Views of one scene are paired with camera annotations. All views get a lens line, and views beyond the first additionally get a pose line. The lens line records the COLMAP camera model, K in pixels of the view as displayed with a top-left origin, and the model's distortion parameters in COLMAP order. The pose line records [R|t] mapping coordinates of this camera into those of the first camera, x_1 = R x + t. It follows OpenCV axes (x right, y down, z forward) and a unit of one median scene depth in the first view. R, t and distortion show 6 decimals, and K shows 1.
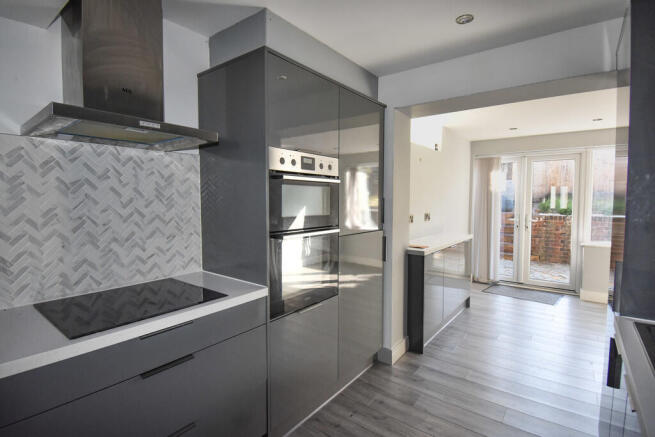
lens RADIAL K [[321.5, 0, 327.5], [0, 321.5, 218.5], [0, 0, 1]] dist [0.025675, -0.029853]
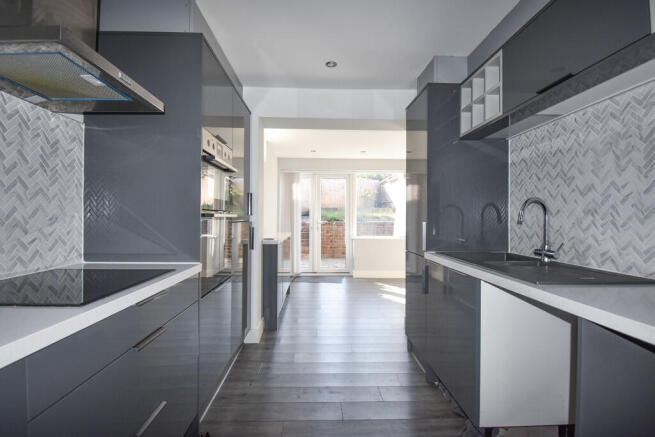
lens RADIAL K [[321.5, 0, 327.5], [0, 321.5, 218.5], [0, 0, 1]] dist [0.025675, -0.029853]
pose [[0.770772, 0.000963, 0.637110, -0.477500], [0.032971, 0.998599, -0.041397, 0.114781], [-0.636258, 0.052913, 0.769660, -0.043374]]
